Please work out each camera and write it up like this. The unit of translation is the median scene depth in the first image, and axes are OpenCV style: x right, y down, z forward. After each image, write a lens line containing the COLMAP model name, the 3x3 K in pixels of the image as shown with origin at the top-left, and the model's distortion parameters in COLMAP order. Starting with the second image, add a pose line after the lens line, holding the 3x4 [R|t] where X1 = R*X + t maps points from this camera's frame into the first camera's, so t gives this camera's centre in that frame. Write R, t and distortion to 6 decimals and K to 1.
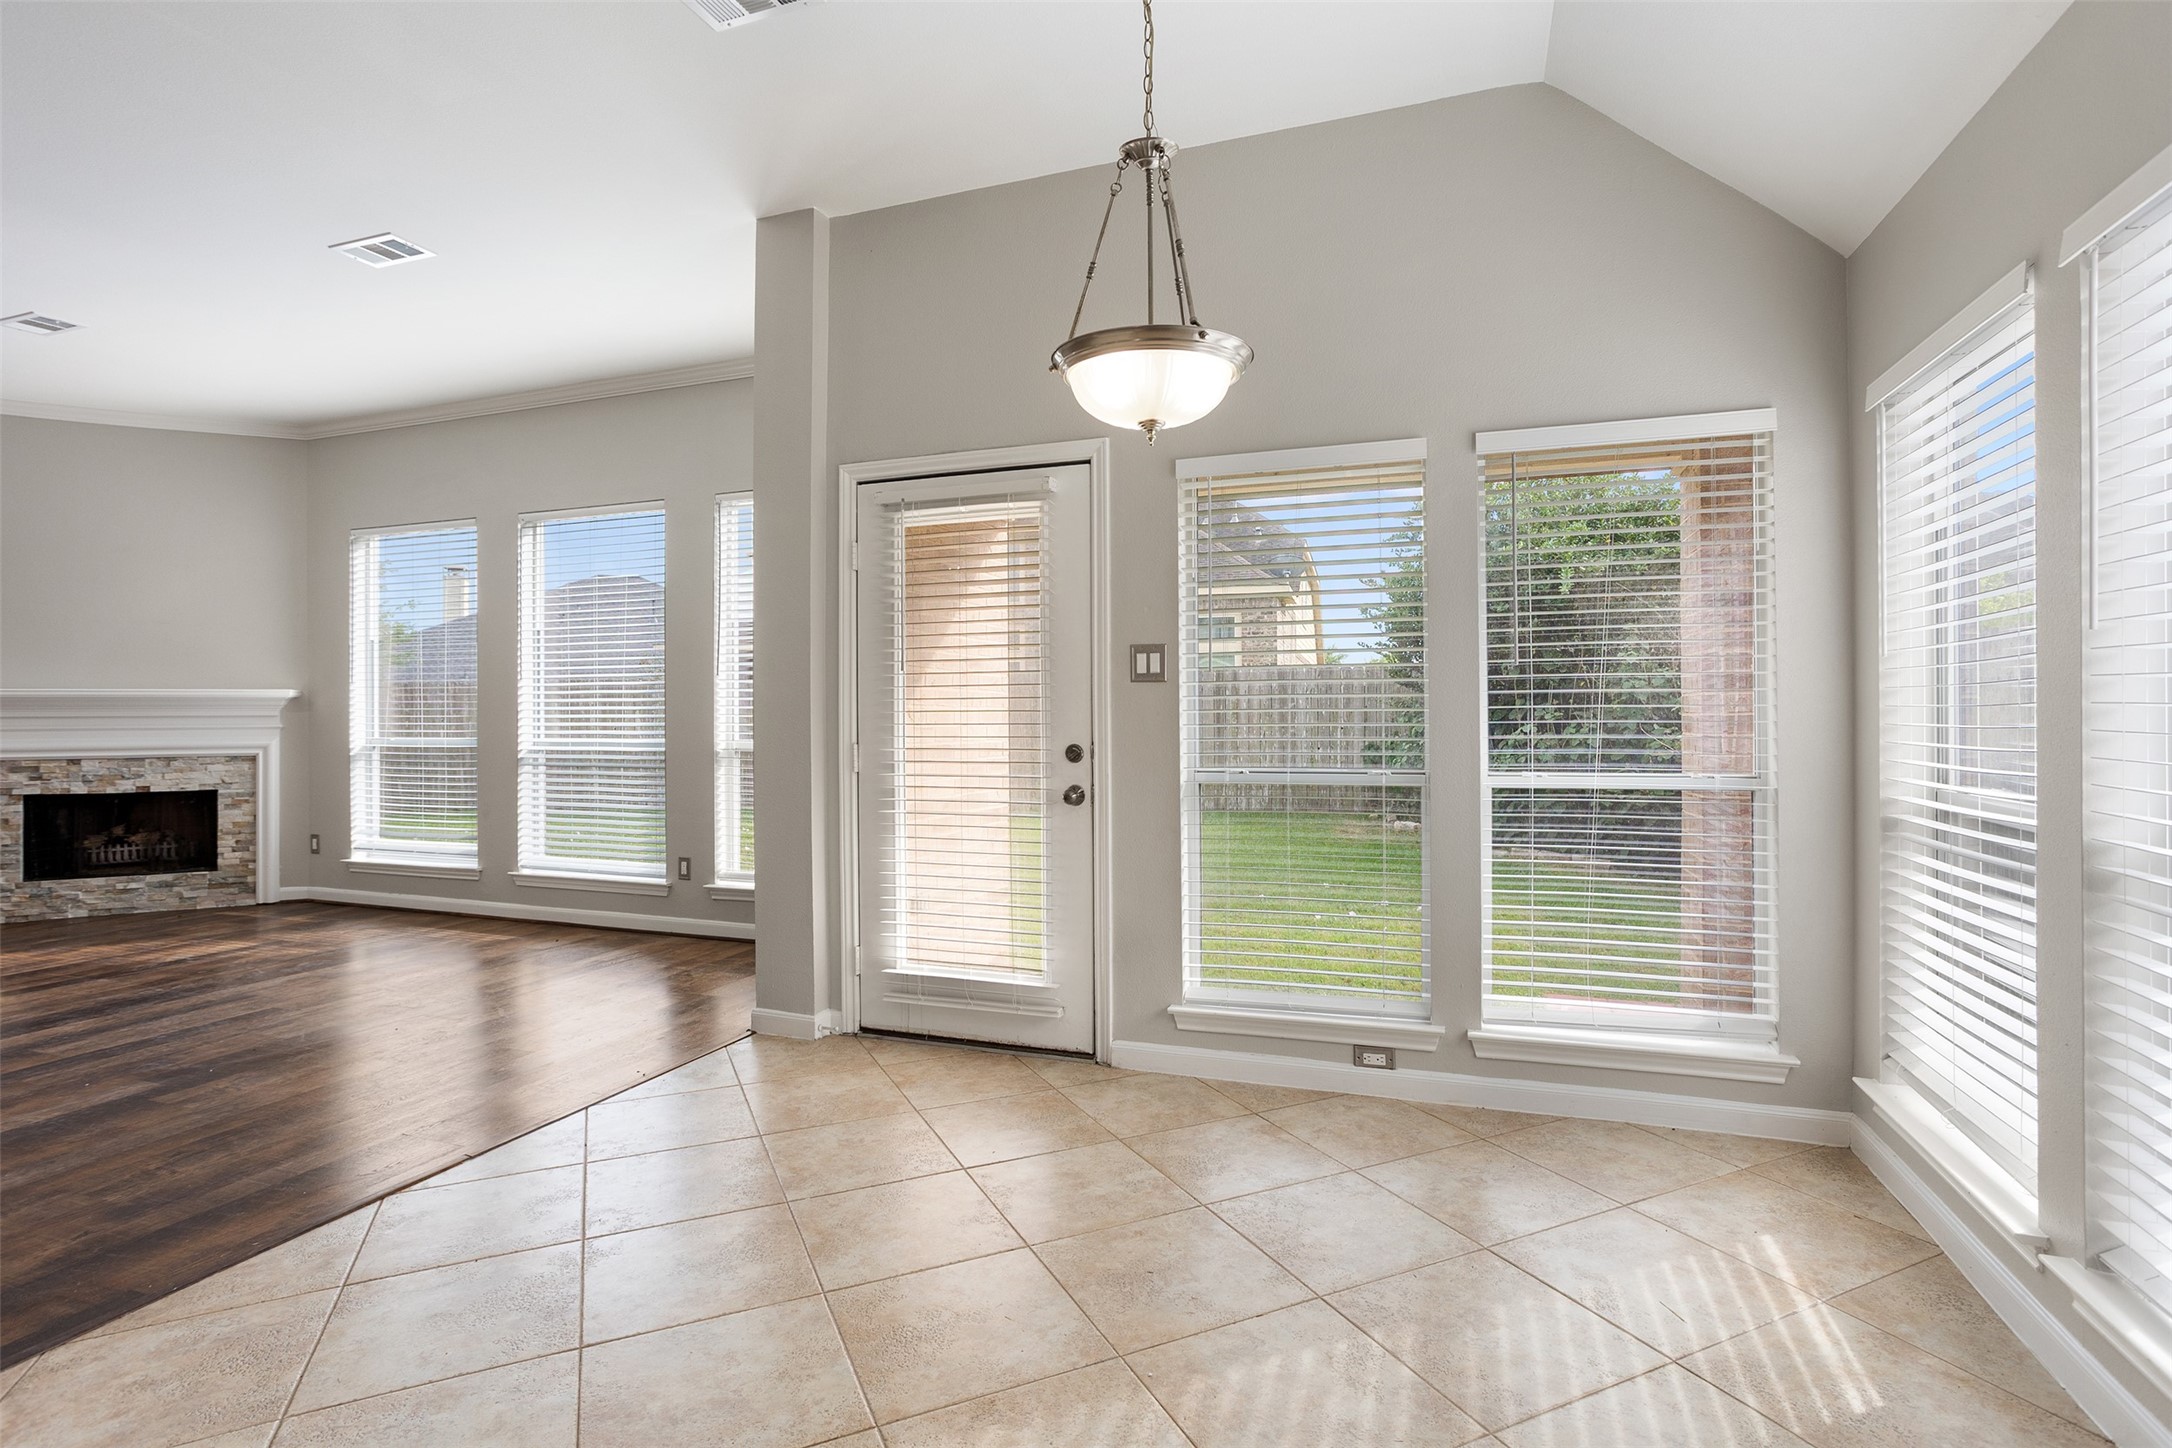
lens RADIAL K [[1043.0, 0, 1080.0], [0, 1043.0, 713.2], [0, 0, 1]] dist [-0.038392, 0.023209]
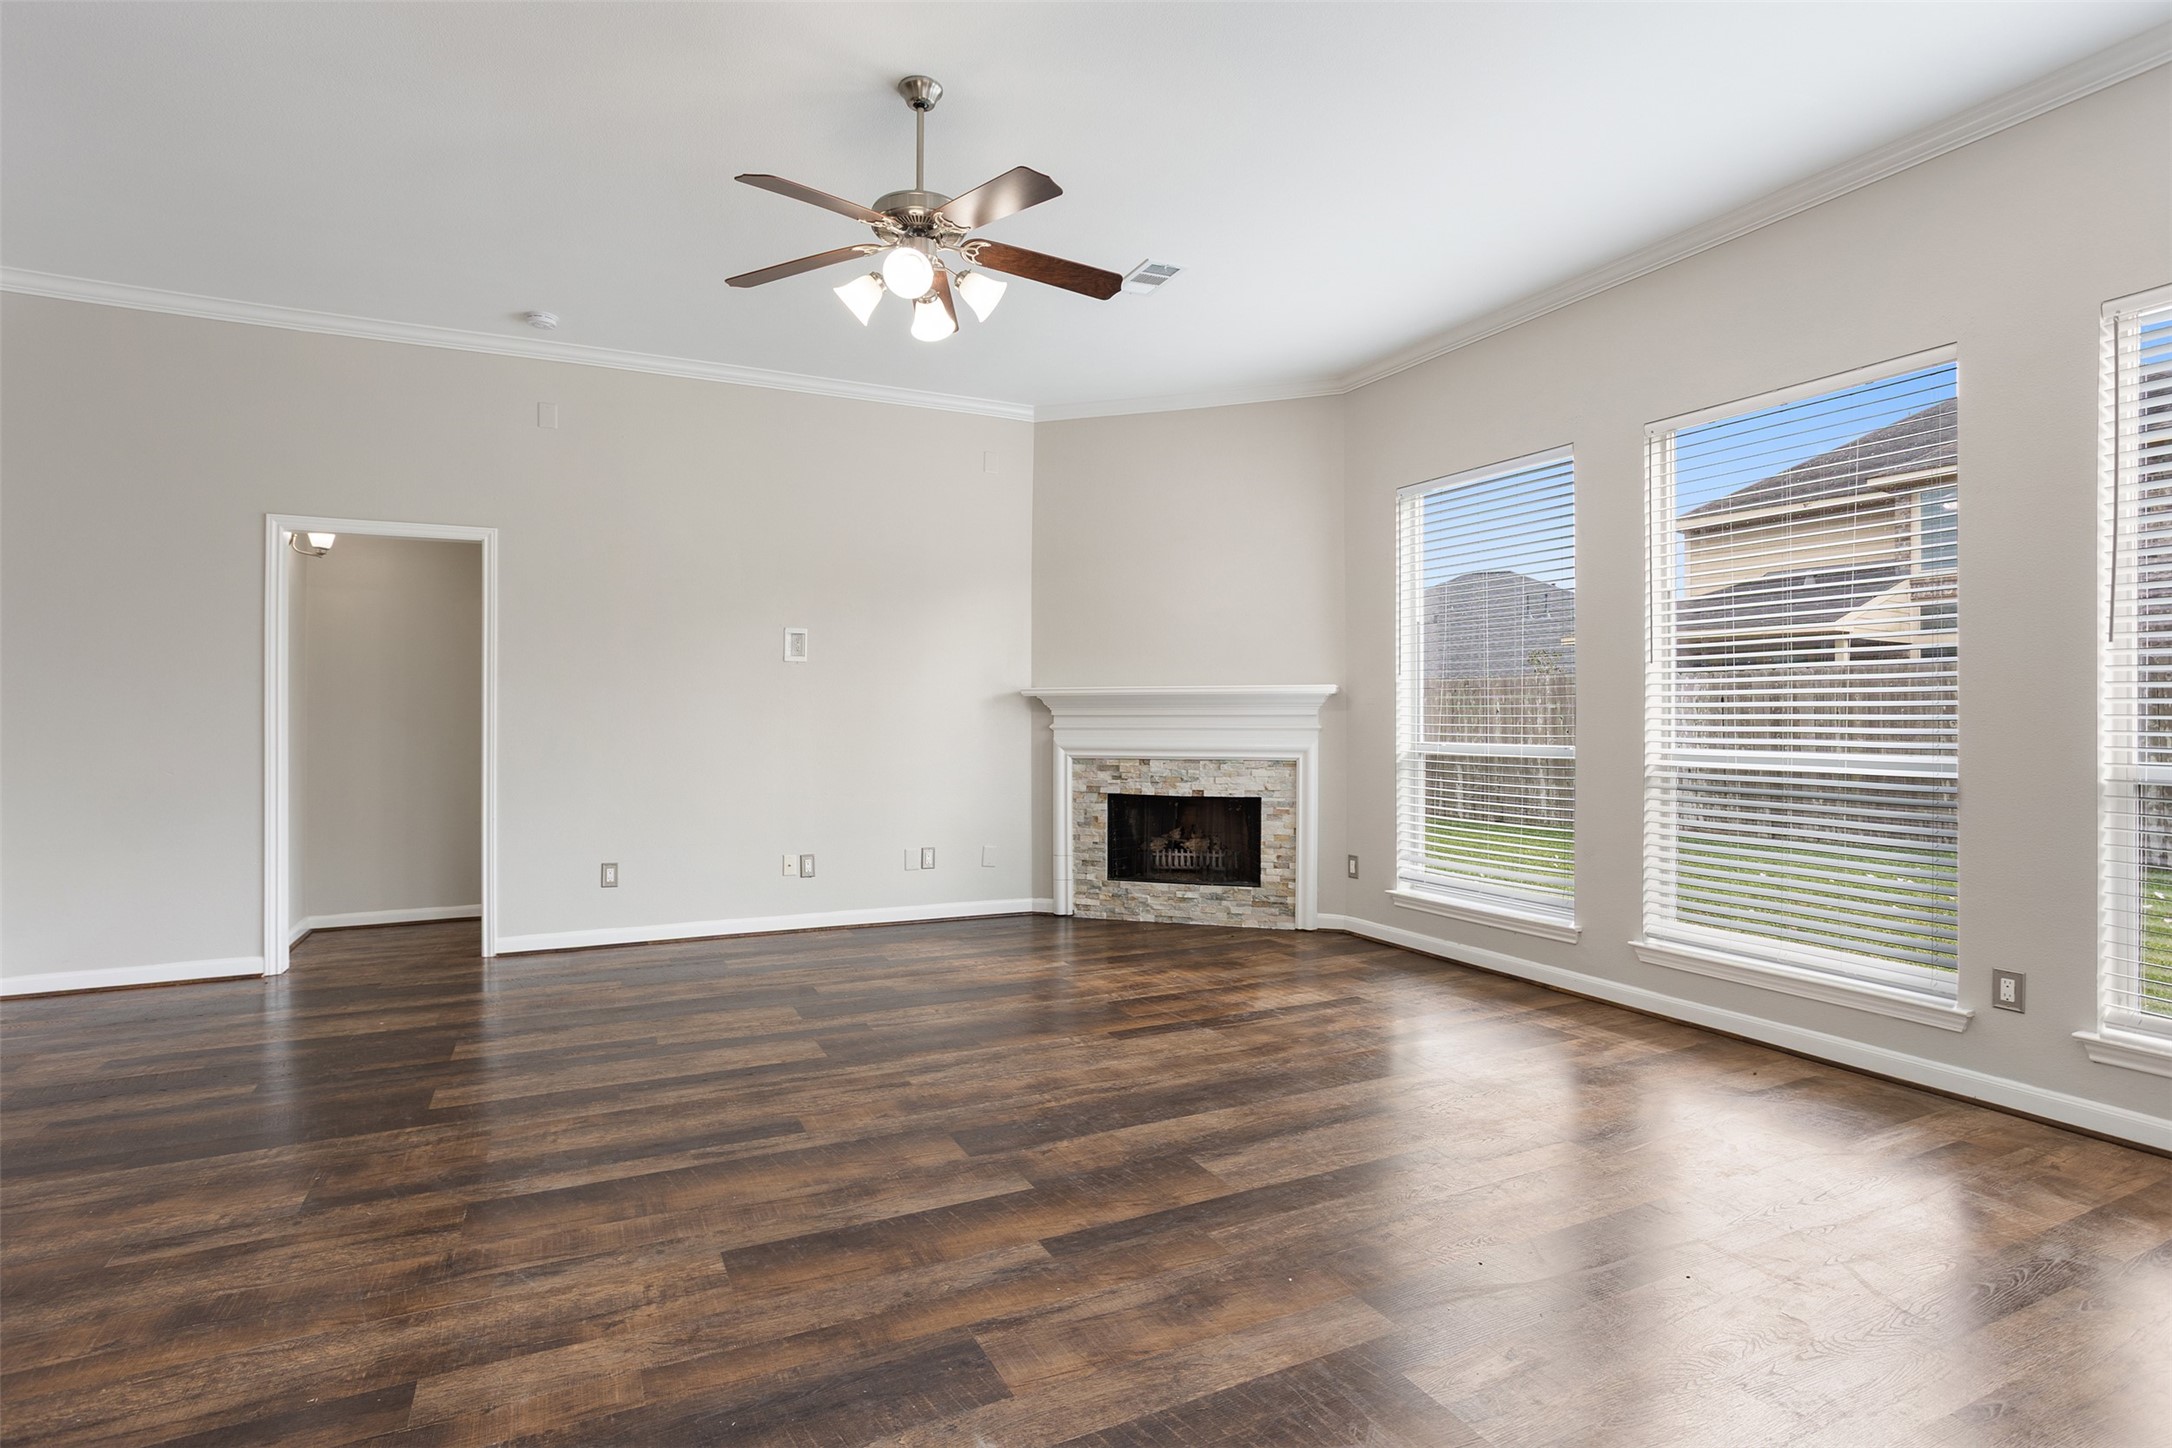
lens RADIAL K [[1070.6, 0, 1088.6], [0, 1070.6, 706.2], [0, 0, 1]] dist [-0.055536, 0.032060]
pose [[0.725824, -0.002163, -0.687877, -0.317888], [-0.003380, 0.999972, -0.006710, 0.001824], [0.687872, 0.007195, 0.725796, 0.225552]]
